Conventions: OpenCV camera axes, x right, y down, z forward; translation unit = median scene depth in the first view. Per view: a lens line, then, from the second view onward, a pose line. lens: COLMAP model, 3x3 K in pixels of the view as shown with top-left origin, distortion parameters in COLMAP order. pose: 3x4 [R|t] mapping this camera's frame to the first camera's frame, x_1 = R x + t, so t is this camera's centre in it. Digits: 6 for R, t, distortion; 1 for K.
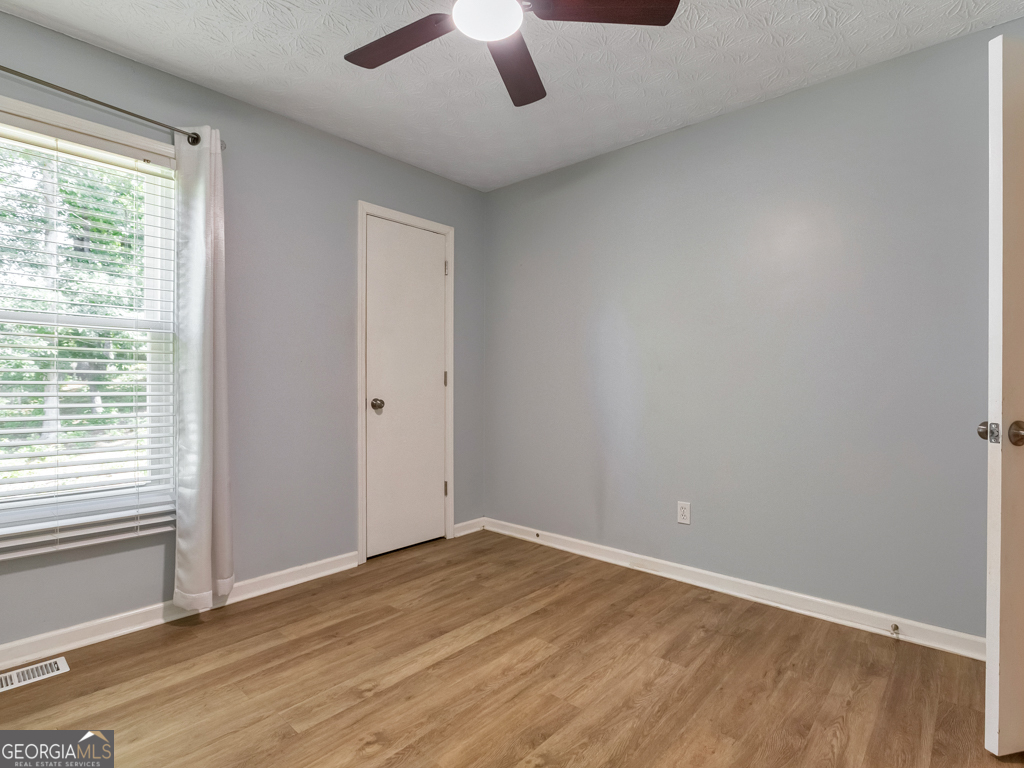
lens RADIAL K [[545.2, 0, 514.9], [0, 545.2, 362.8], [0, 0, 1]] dist [-0.007704, -0.001253]
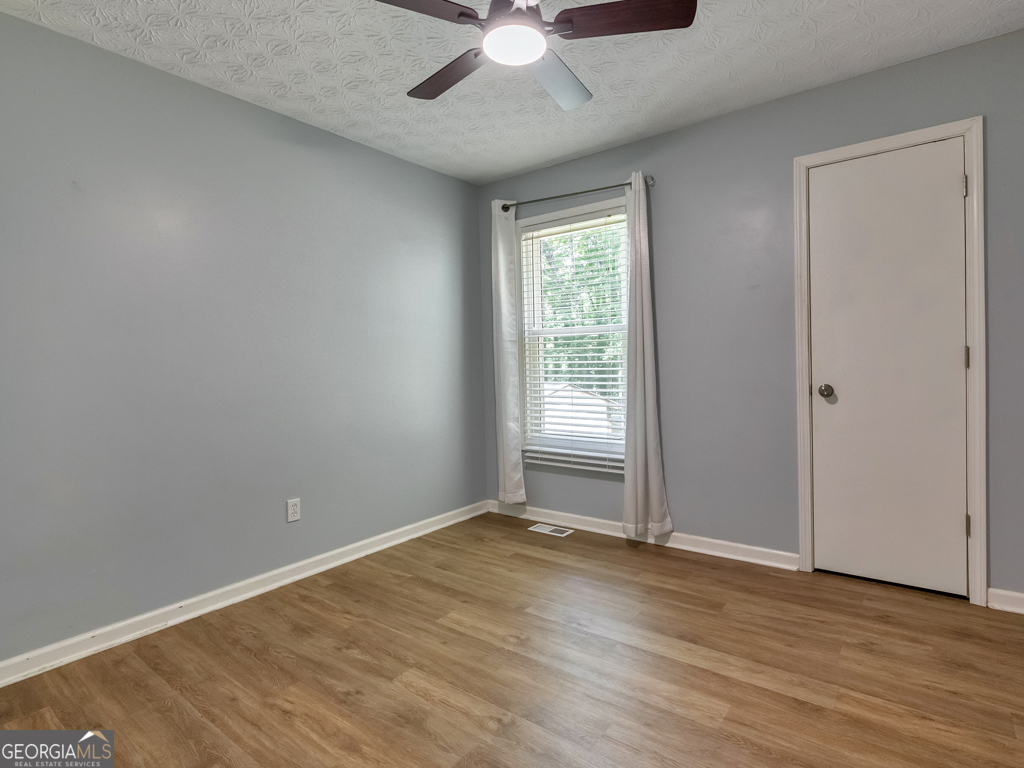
lens RADIAL K [[545.2, 0, 514.9], [0, 545.2, 362.8], [0, 0, 1]] dist [-0.007704, -0.001253]
pose [[0.042883, -0.005897, -0.999063, 0.687863], [0.057166, 0.998359, -0.003439, 0.008953], [0.997443, -0.056965, 0.043150, 0.605692]]
